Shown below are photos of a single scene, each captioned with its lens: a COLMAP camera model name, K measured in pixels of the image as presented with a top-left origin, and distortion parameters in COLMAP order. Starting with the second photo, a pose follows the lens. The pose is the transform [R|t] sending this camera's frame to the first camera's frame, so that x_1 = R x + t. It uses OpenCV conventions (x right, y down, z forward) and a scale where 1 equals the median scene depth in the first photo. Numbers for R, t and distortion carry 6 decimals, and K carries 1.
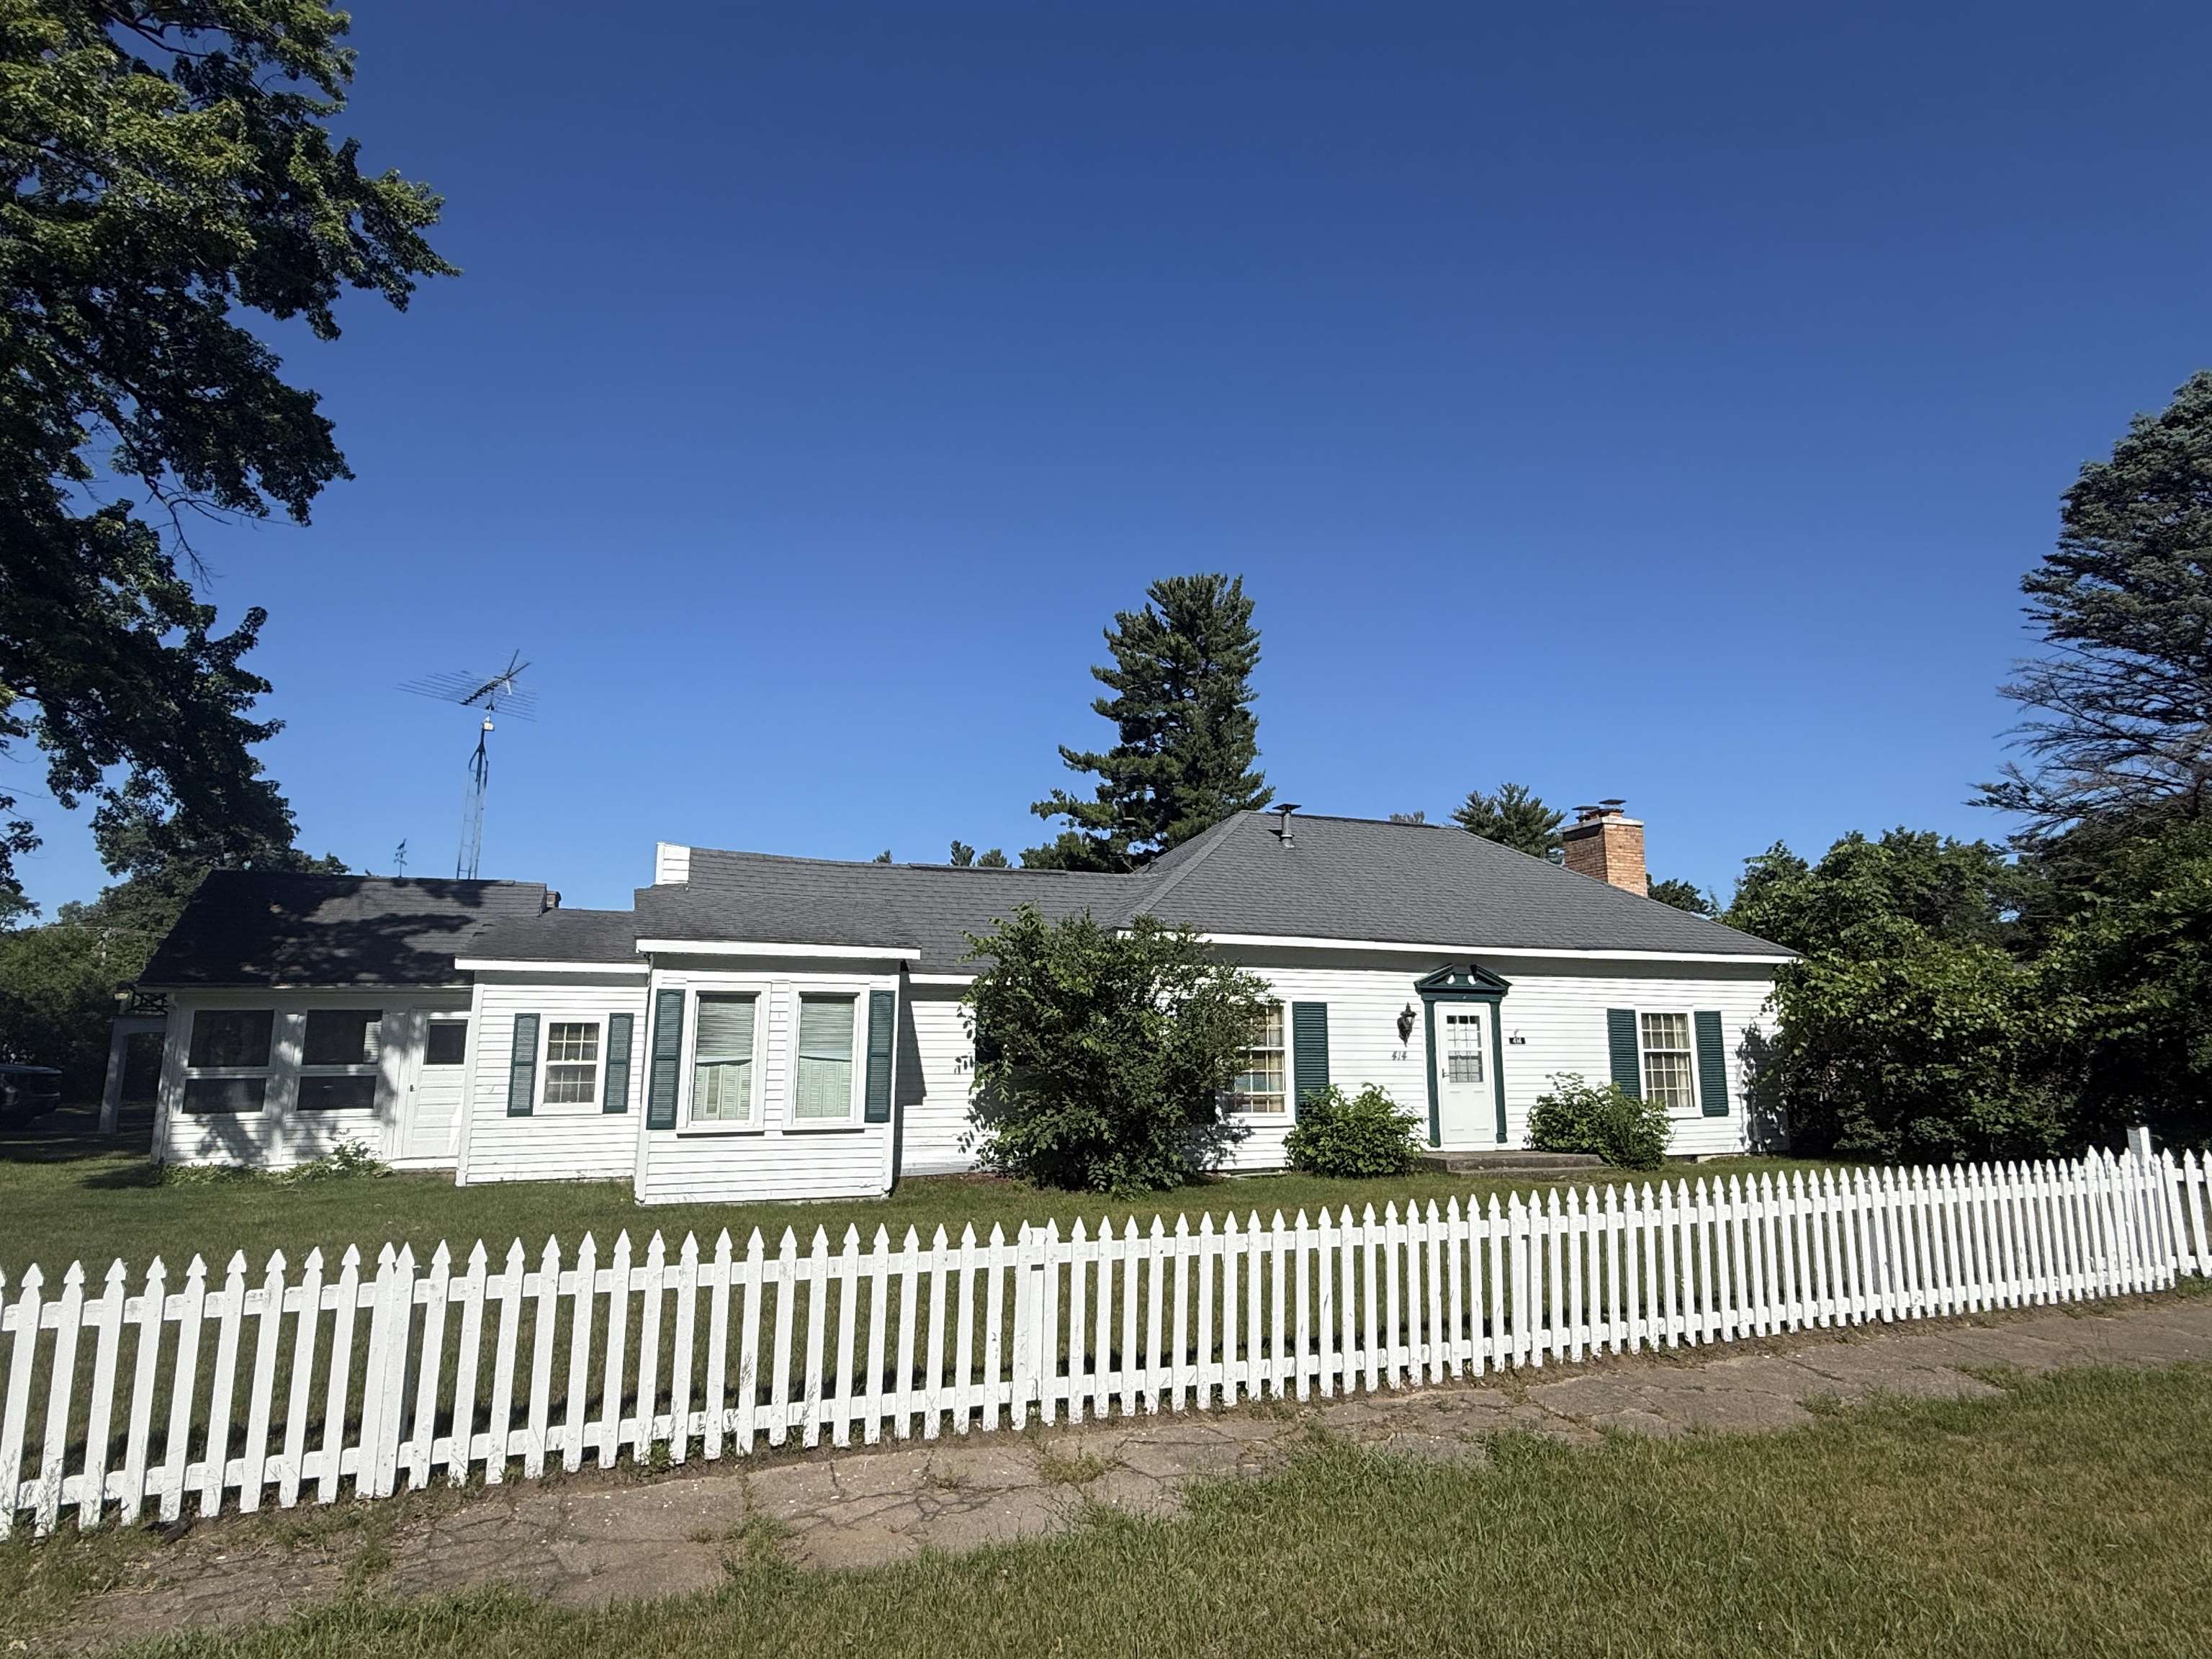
lens RADIAL K [[1193.4, 0, 1116.2], [0, 1193.4, 827.7], [0, 0, 1]] dist [0.001555, -0.001876]
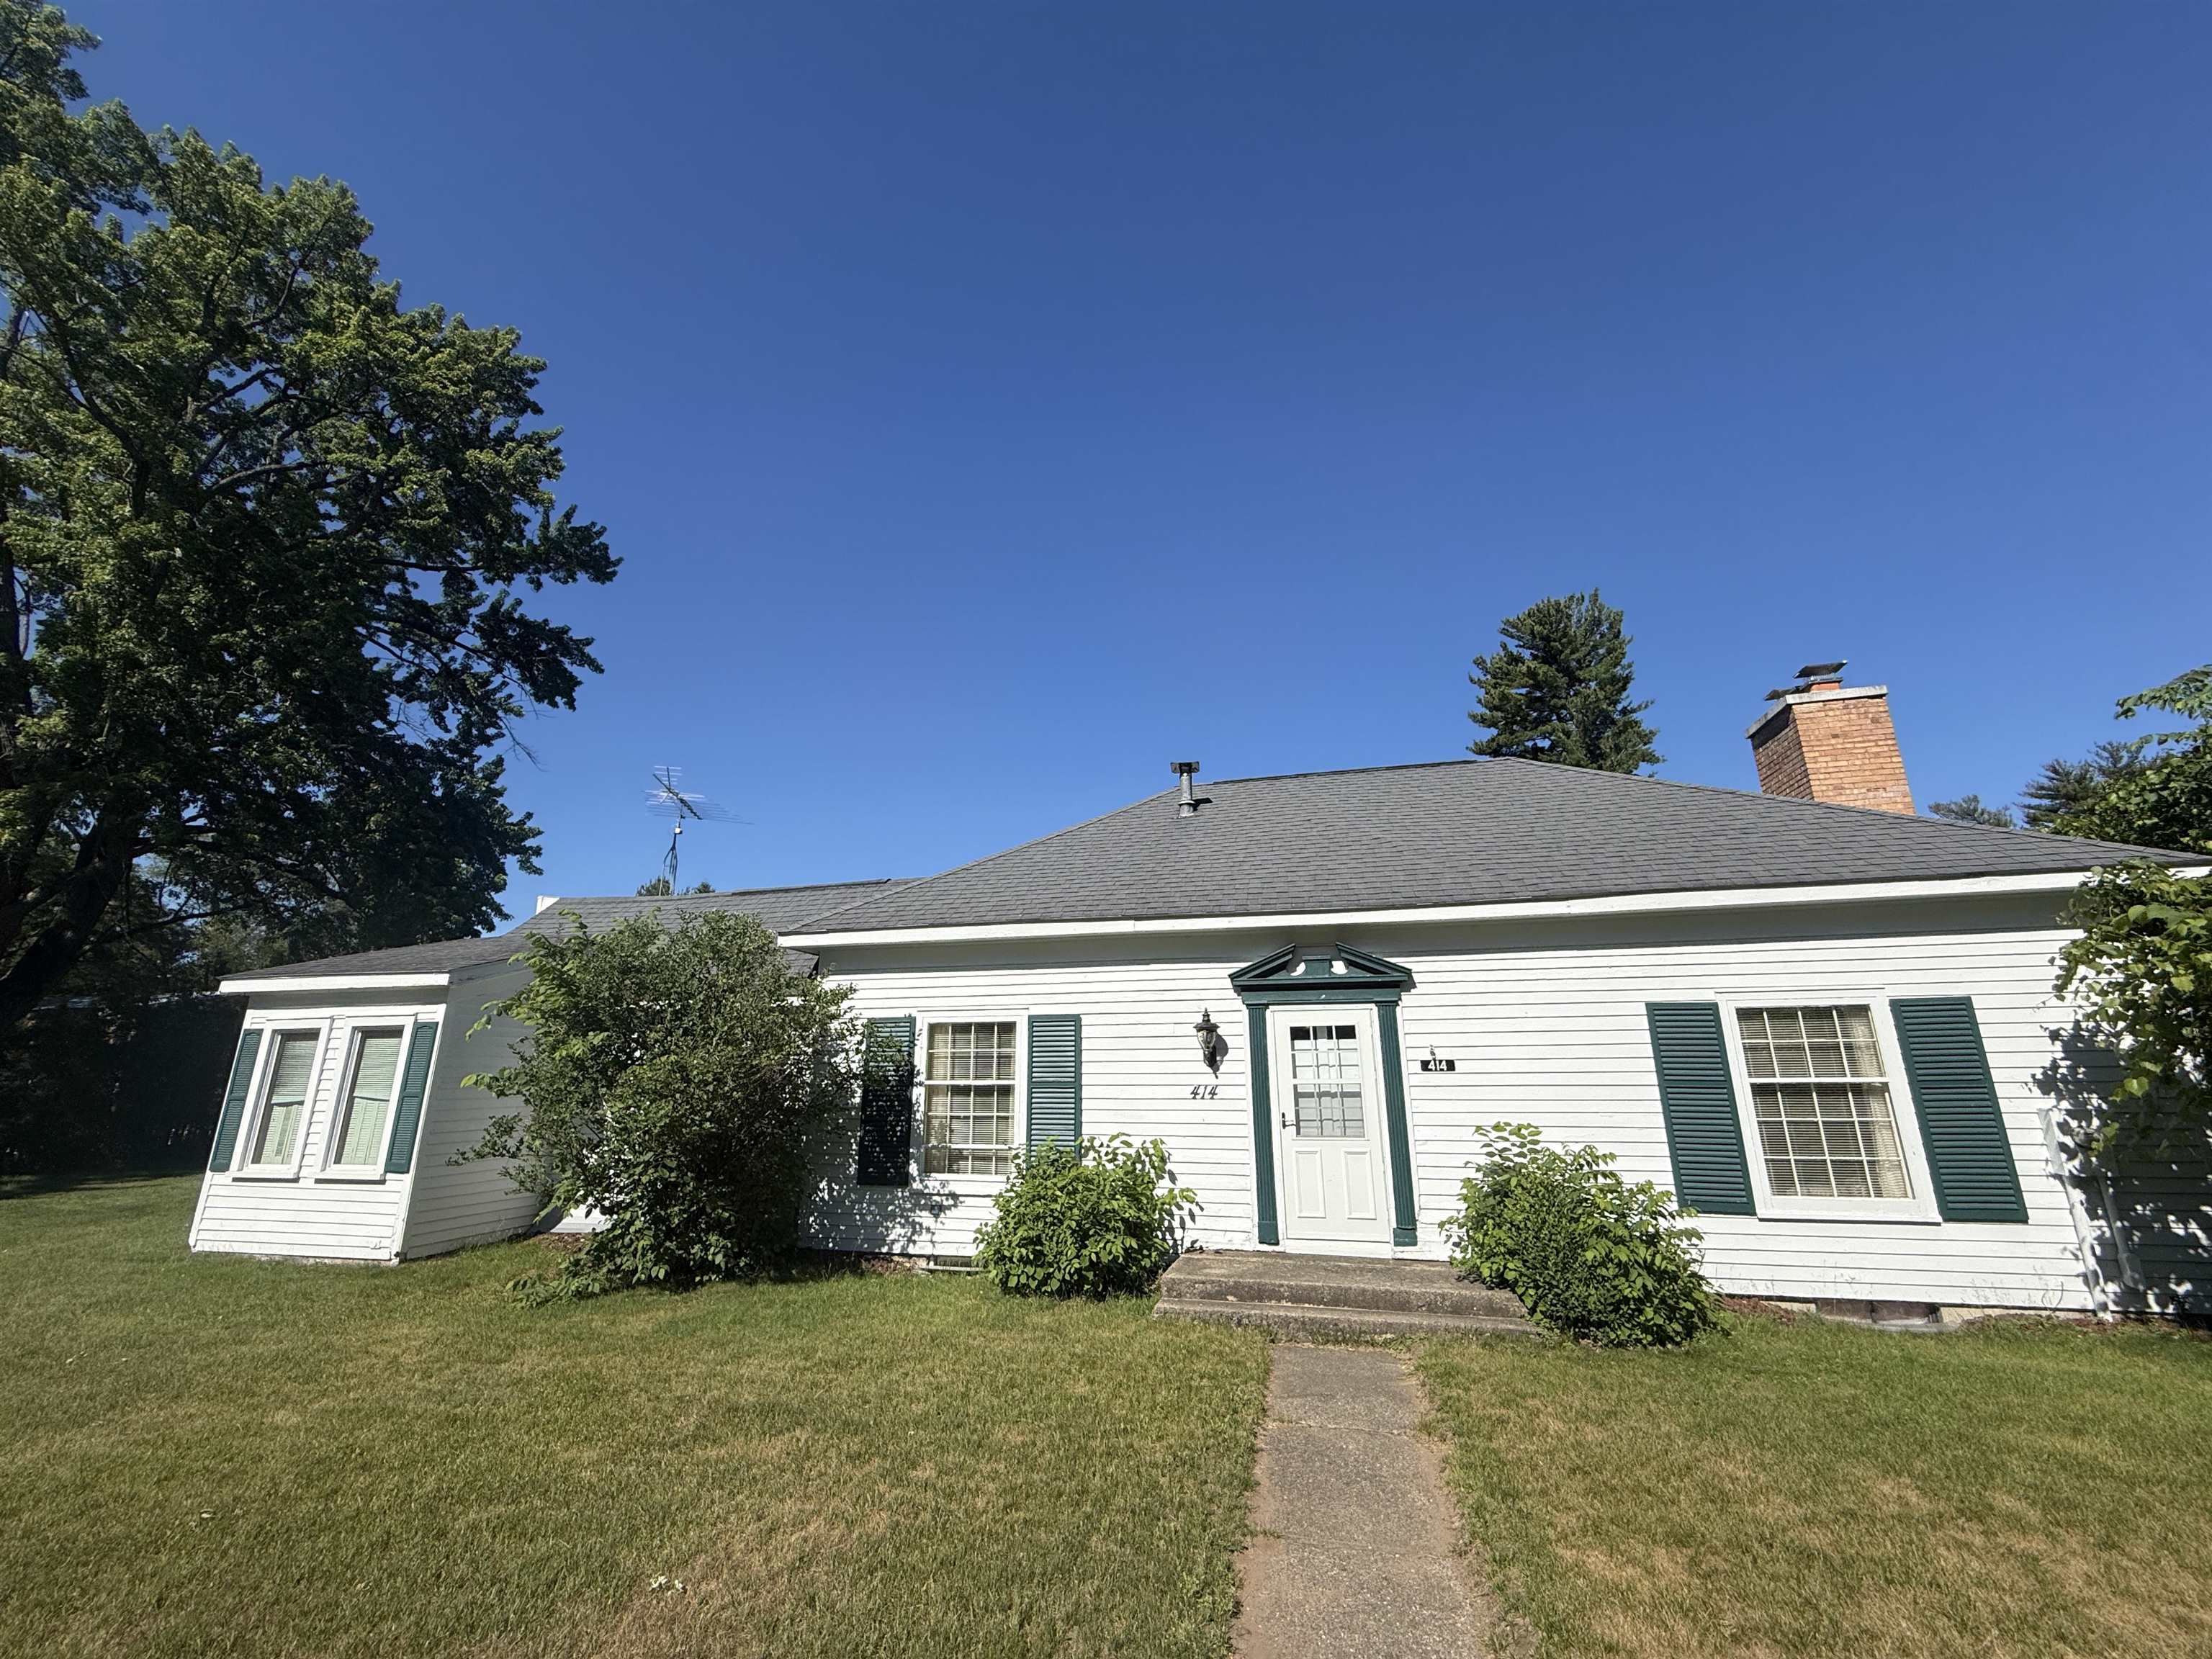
lens RADIAL K [[882.2, 0, 1102.6], [0, 882.2, 826.2], [0, 0, 1]] dist [-0.002595, 0.001441]
pose [[0.819714, -0.162676, -0.549187, 0.470860], [0.112994, 0.985905, -0.123383, 0.099064], [0.561517, 0.039084, 0.826541, 0.553952]]
